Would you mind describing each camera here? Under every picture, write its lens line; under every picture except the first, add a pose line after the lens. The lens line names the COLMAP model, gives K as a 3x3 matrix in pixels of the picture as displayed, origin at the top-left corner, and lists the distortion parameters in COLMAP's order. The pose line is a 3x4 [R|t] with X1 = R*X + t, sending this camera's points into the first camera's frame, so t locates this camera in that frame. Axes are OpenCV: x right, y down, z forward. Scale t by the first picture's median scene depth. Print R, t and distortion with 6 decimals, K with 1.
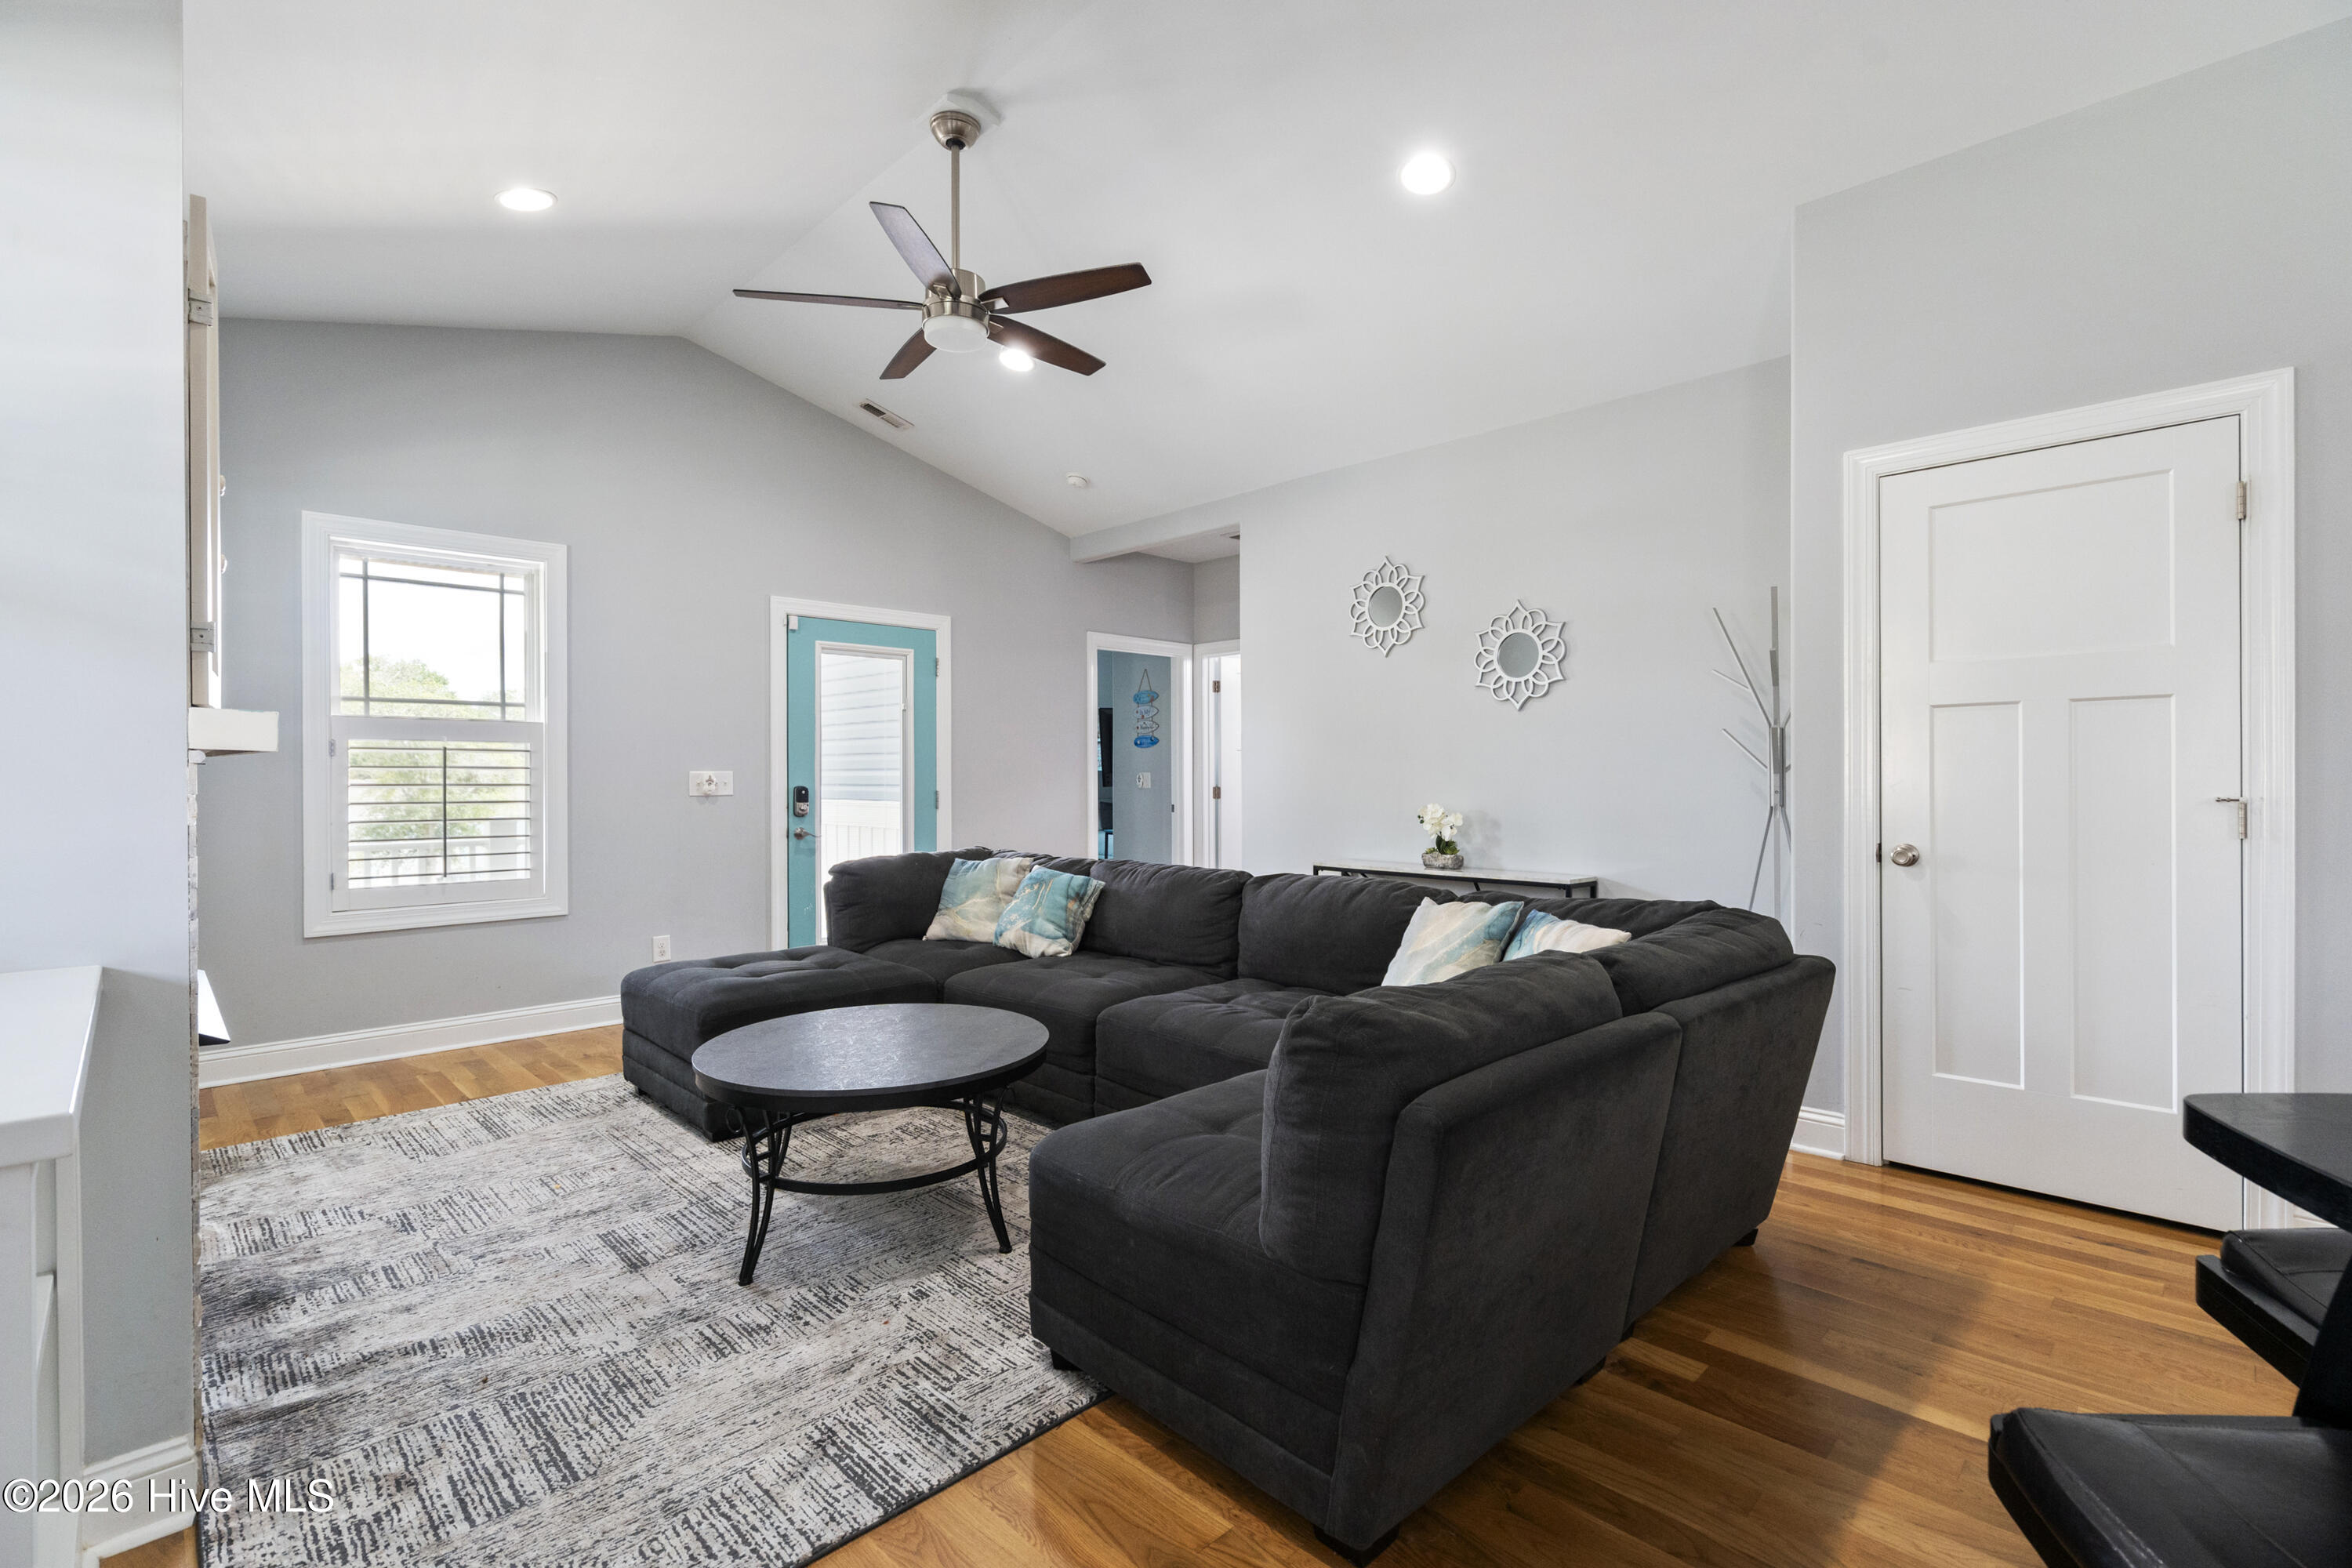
lens RADIAL K [[1059.2, 0, 1181.4], [0, 1059.2, 788.4], [0, 0, 1]] dist [-0.000082, -0.000035]
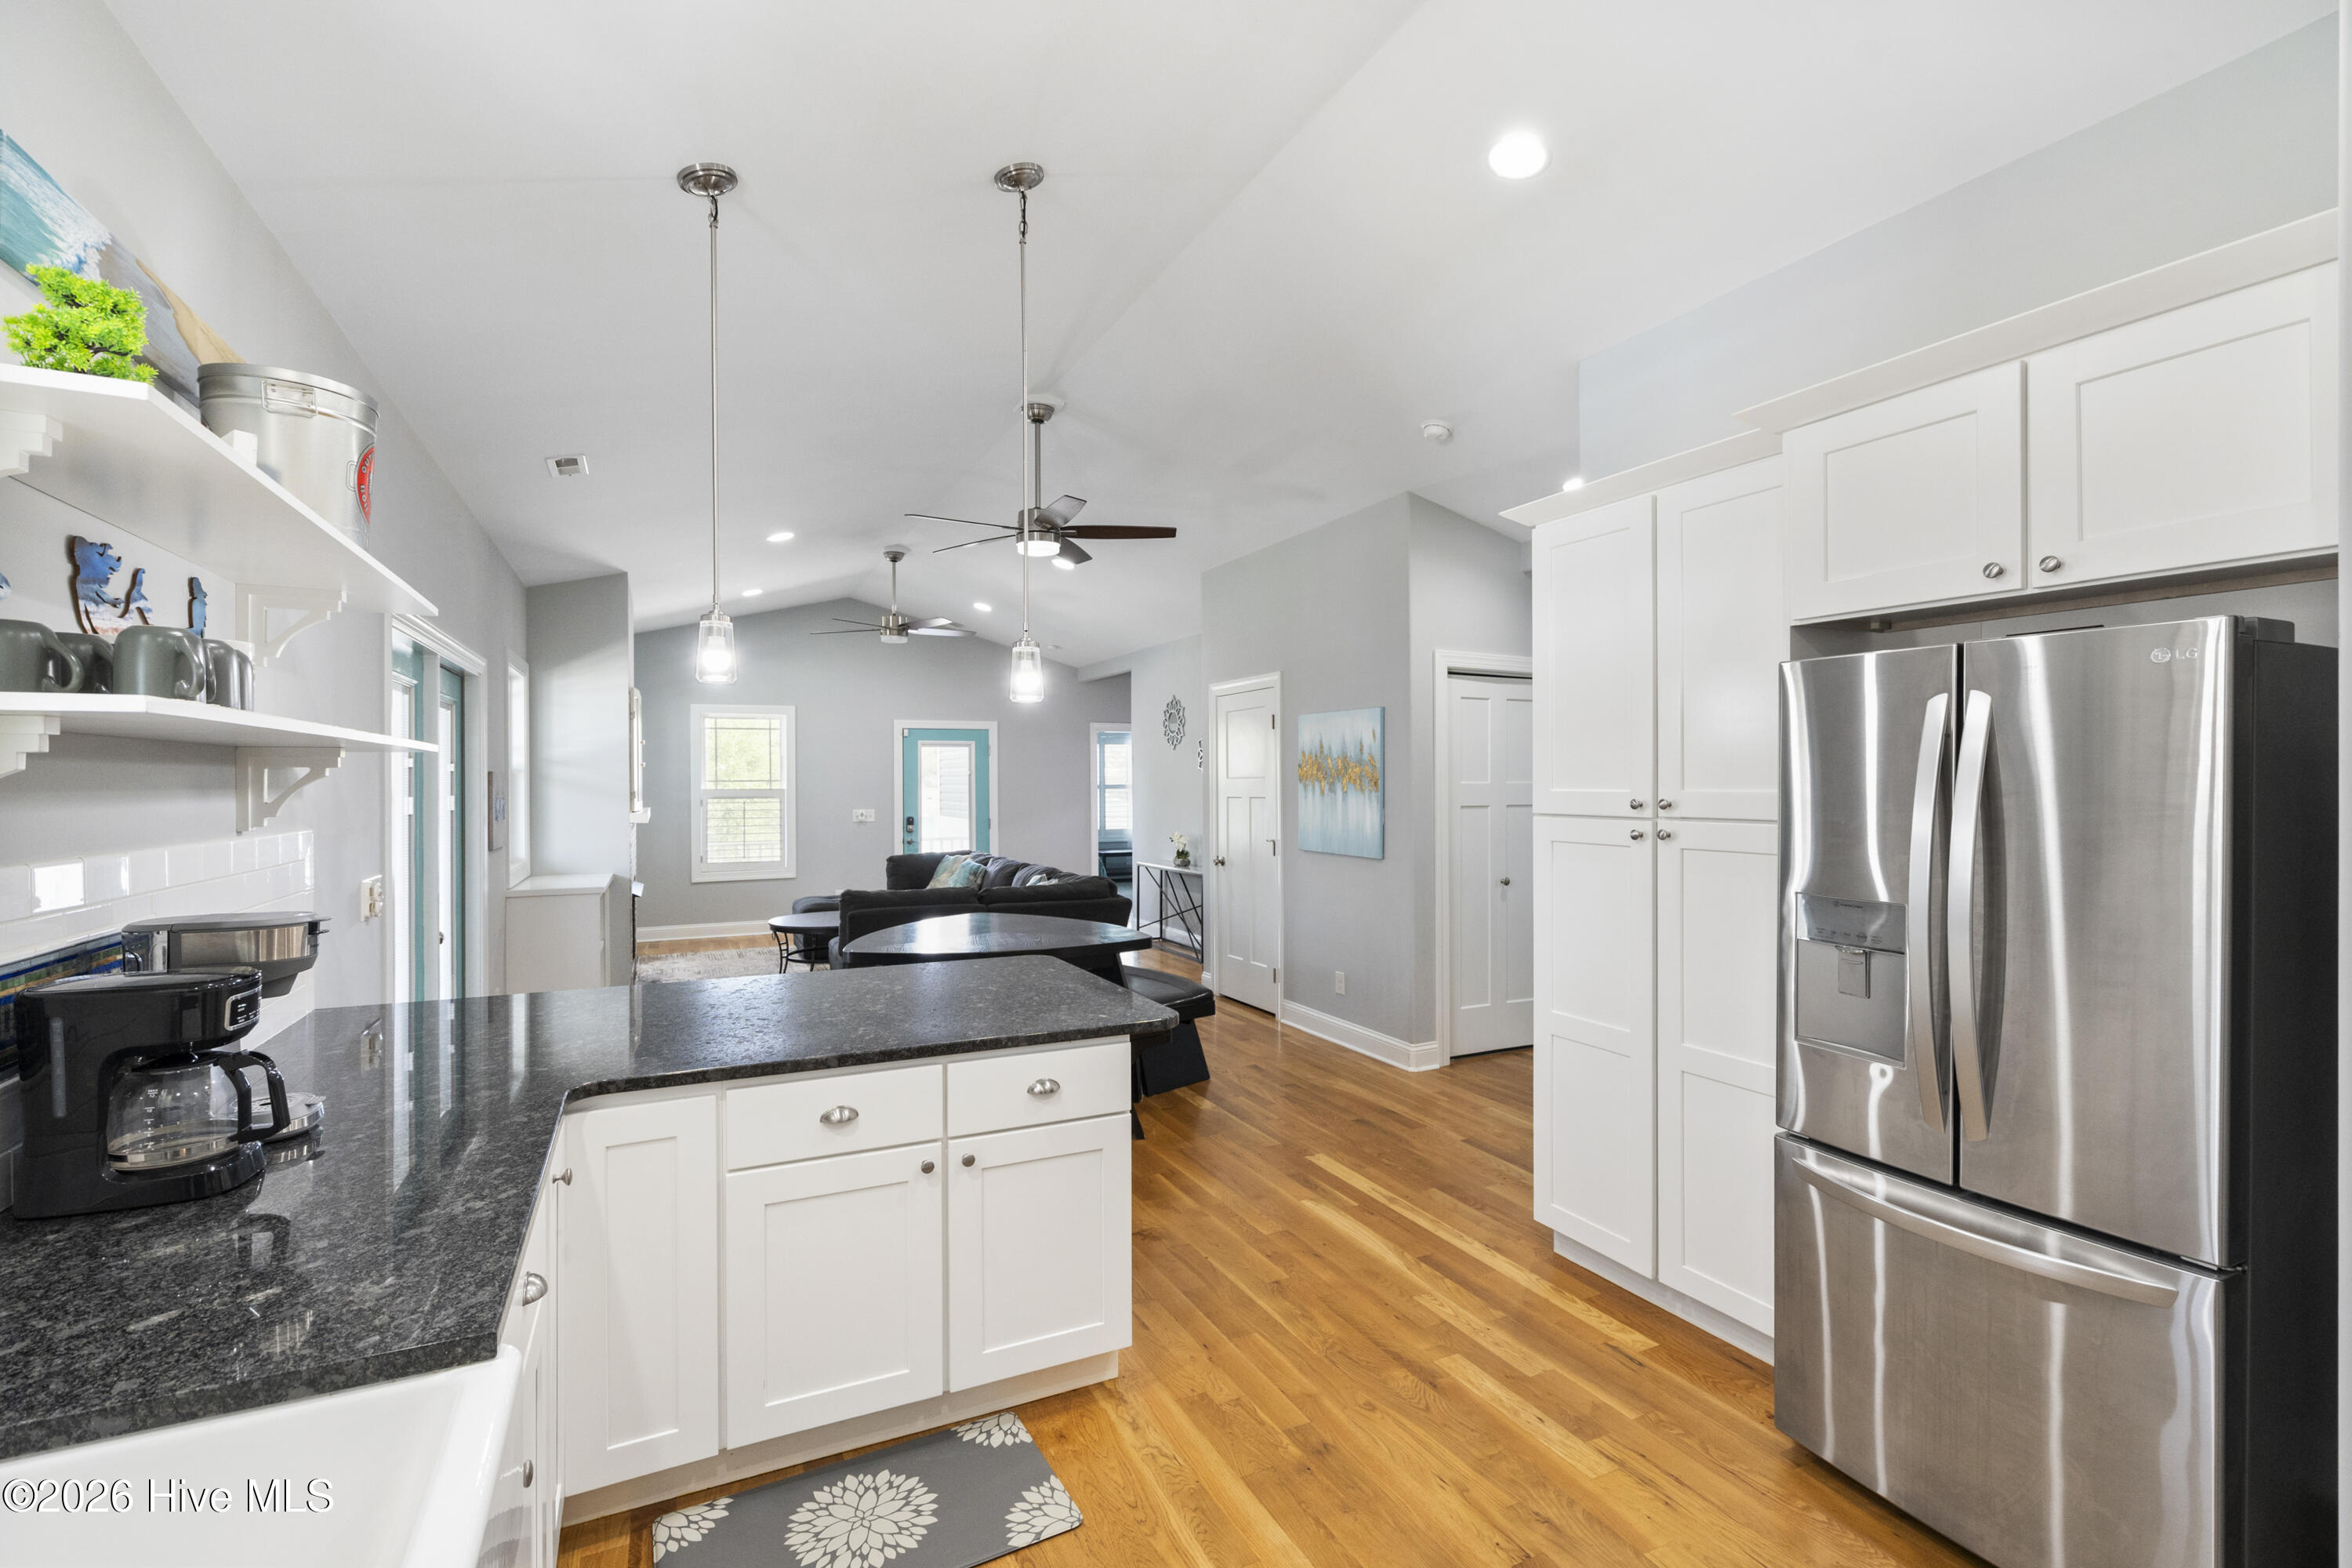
lens RADIAL K [[1071.4, 0, 1176.0], [0, 1071.4, 784.0], [0, 0, 1]] dist [-0.001187, -0.000045]
pose [[0.941509, -0.001924, -0.336981, 0.887631], [-0.000685, 0.999971, -0.007622, -0.055140], [0.336986, 0.007407, 0.941480, -0.795353]]
